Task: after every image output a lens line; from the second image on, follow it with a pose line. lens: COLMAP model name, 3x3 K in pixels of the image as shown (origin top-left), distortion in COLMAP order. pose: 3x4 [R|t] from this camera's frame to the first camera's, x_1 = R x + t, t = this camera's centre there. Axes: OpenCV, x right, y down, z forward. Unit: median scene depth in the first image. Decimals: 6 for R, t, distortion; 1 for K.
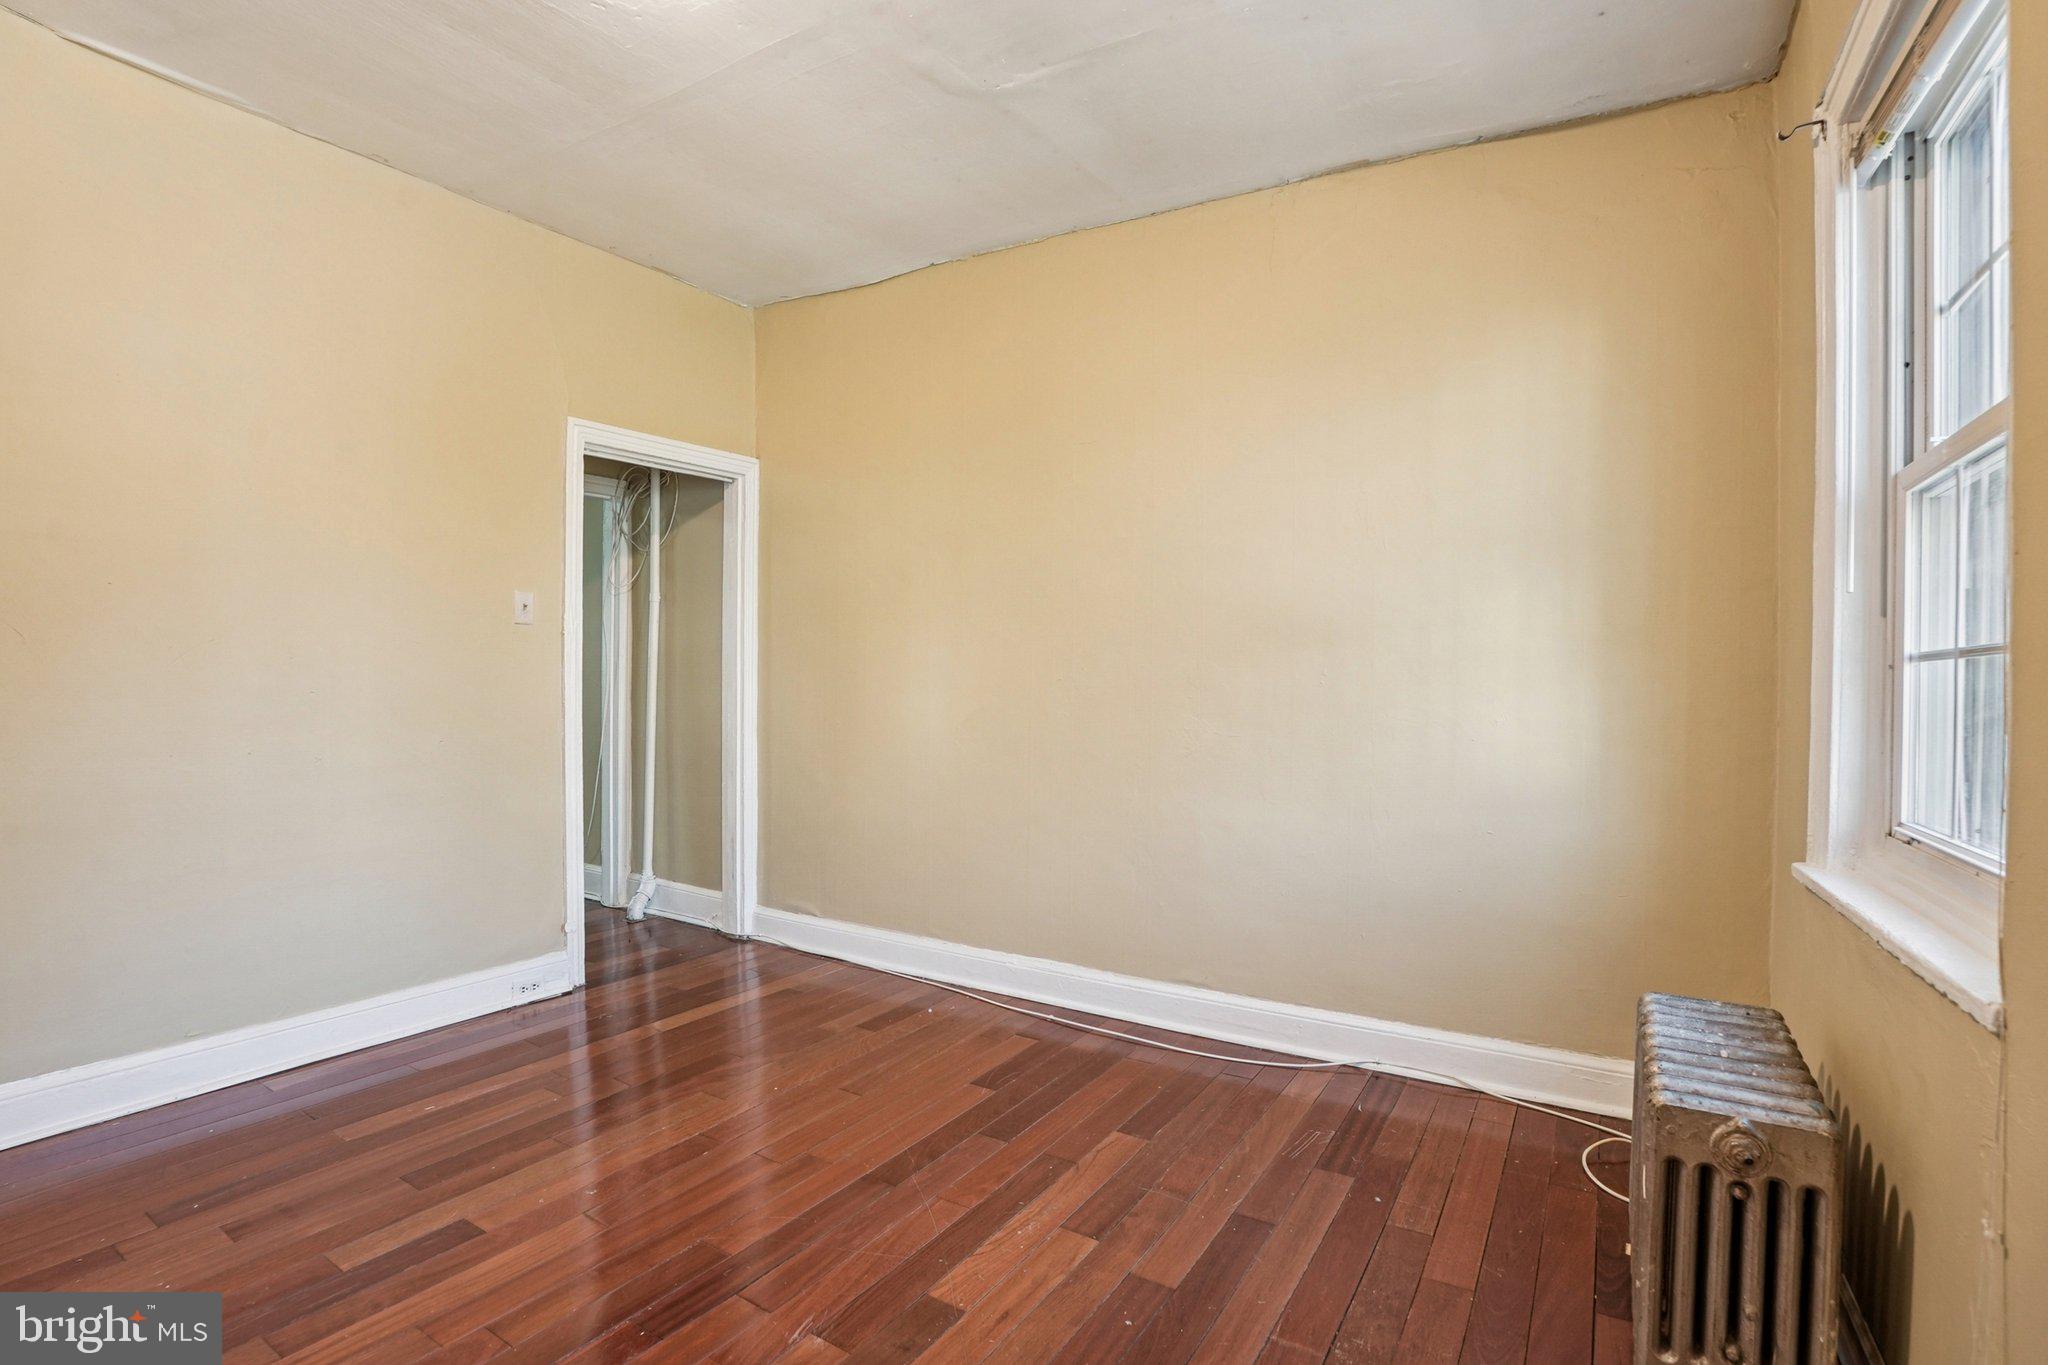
lens RADIAL K [[960.1, 0, 1005.0], [0, 960.1, 676.0], [0, 0, 1]] dist [-0.070983, 0.021046]
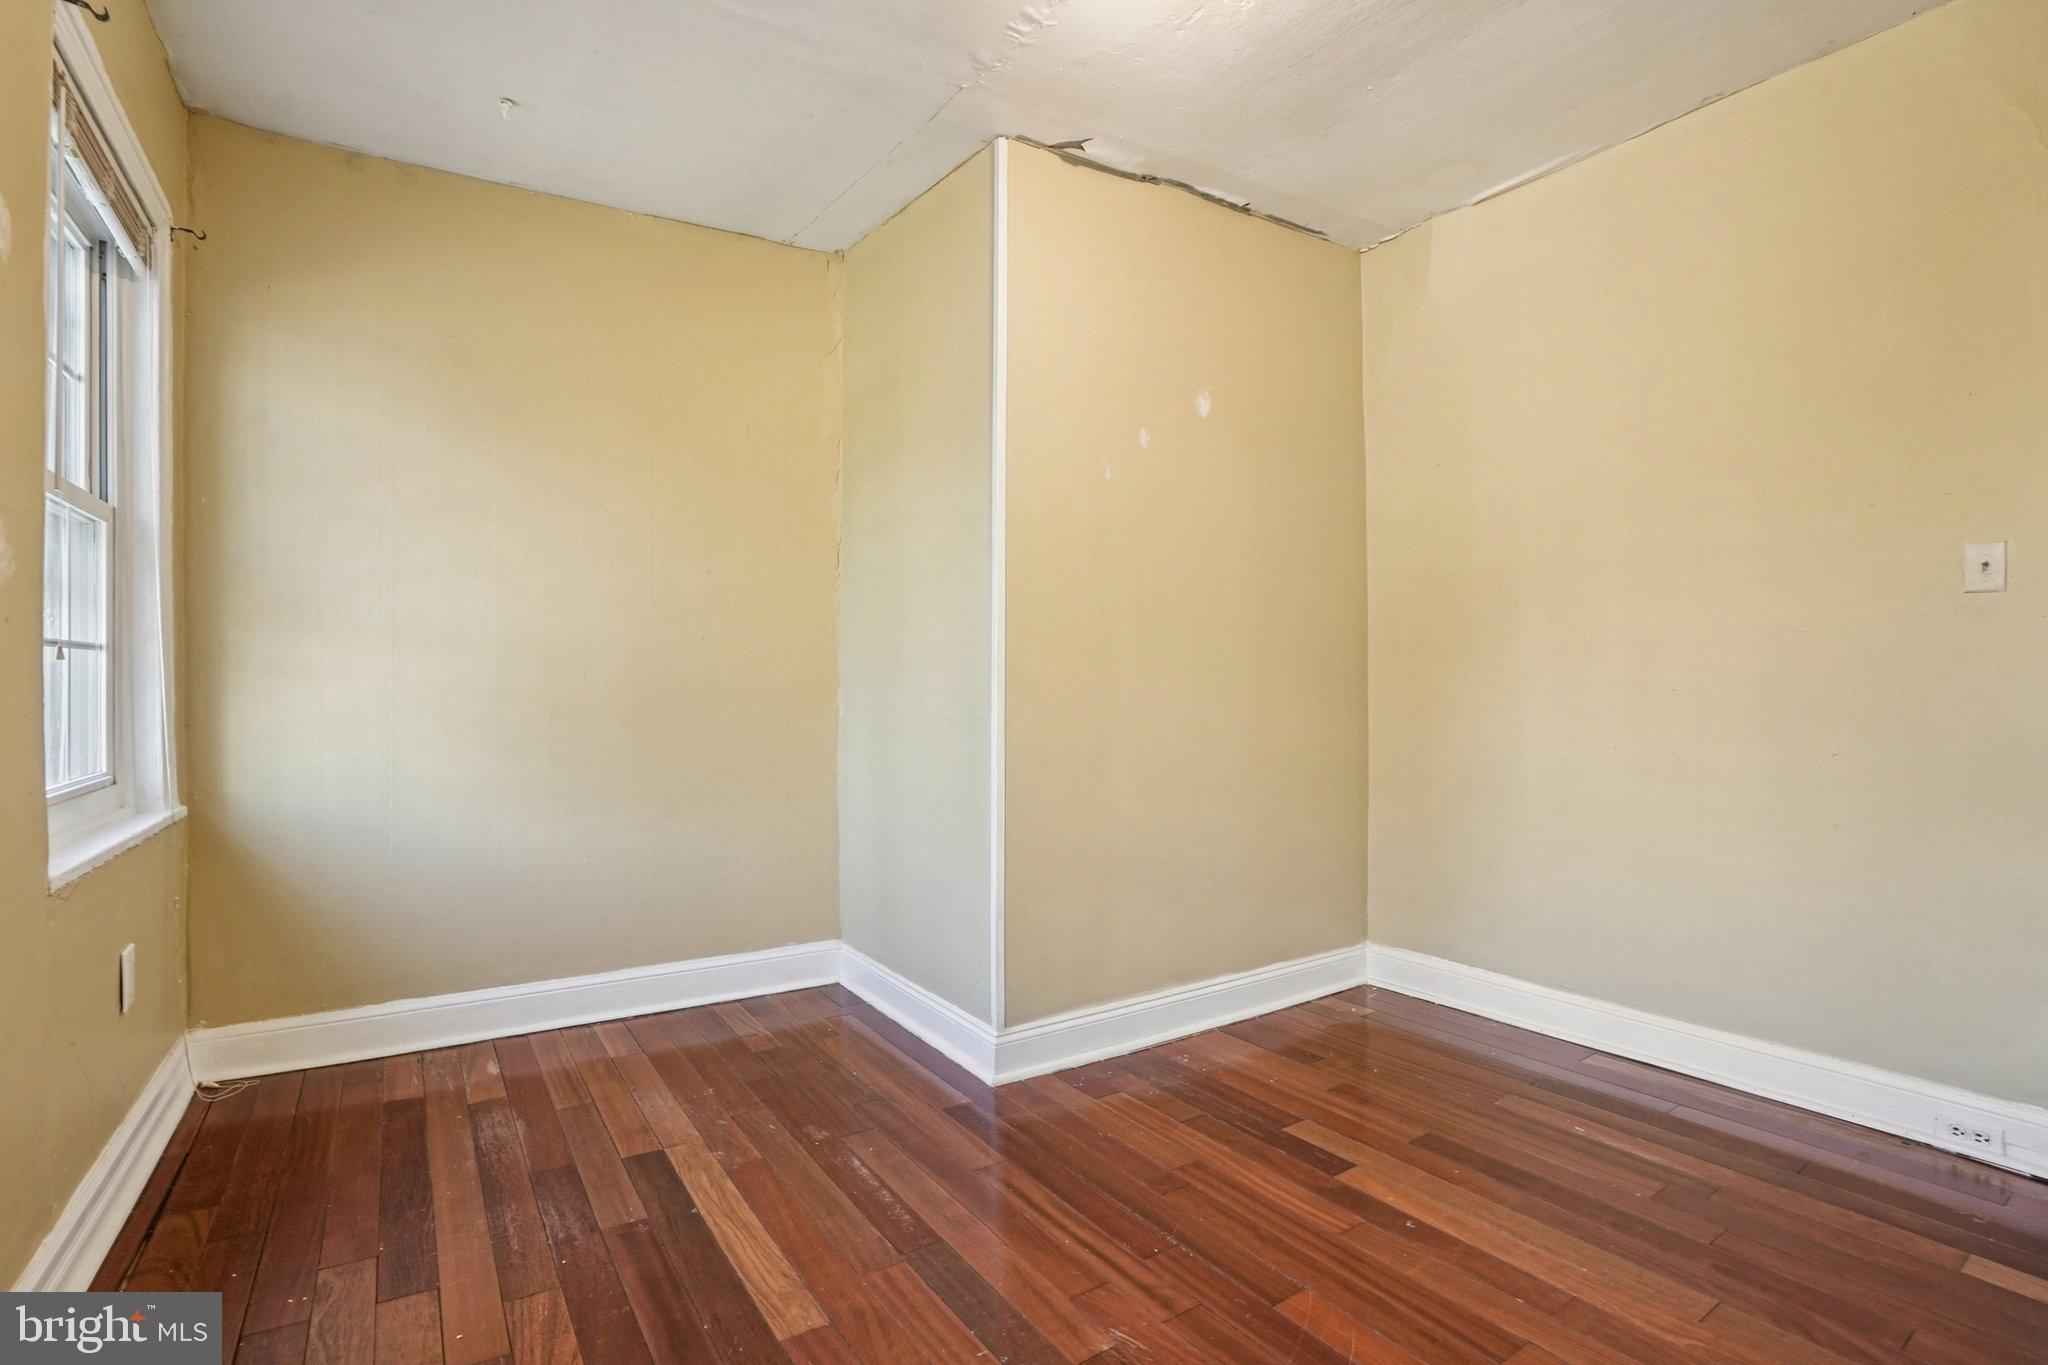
lens RADIAL K [[962.2, 0, 1012.5], [0, 962.2, 692.4], [0, 0, 1]] dist [-0.071465, 0.017481]
pose [[-0.391128, 0.005806, -0.920318, 0.412353], [0.002463, 0.999983, 0.005262, 0.011970], [0.920333, -0.000209, -0.391135, 0.727730]]
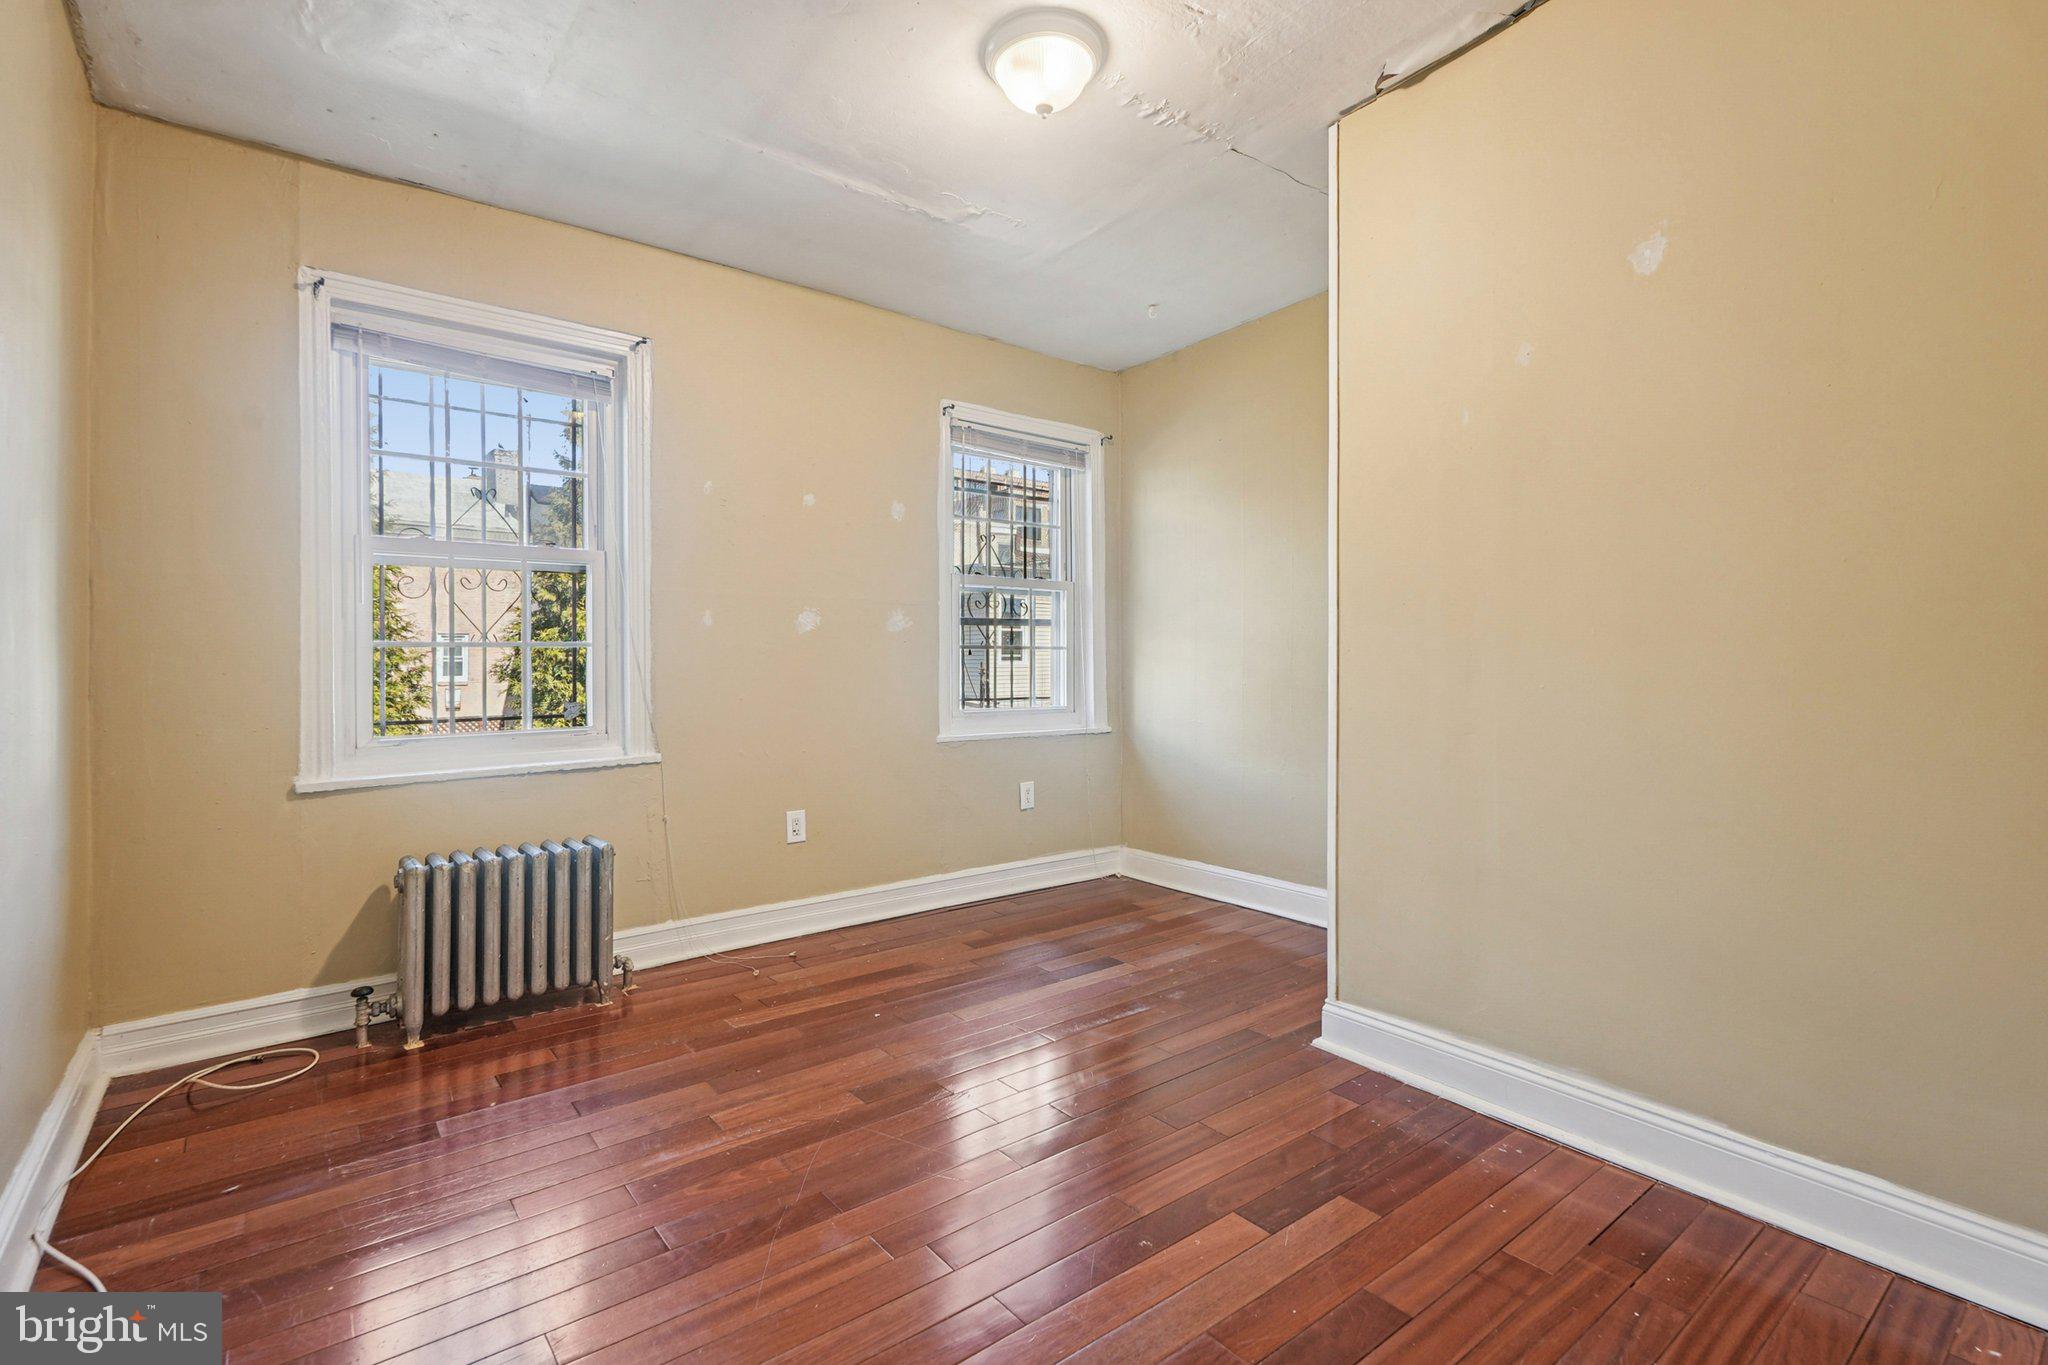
lens RADIAL K [[961.8, 0, 1024.0], [0, 961.8, 682.5], [0, 0, 1]] dist [0.002202, 0.021484]
pose [[-0.947352, -0.009226, 0.320062, -0.451966], [-0.004874, 0.999884, 0.014396, 0.013736], [-0.320158, 0.012078, -0.947287, 1.370051]]
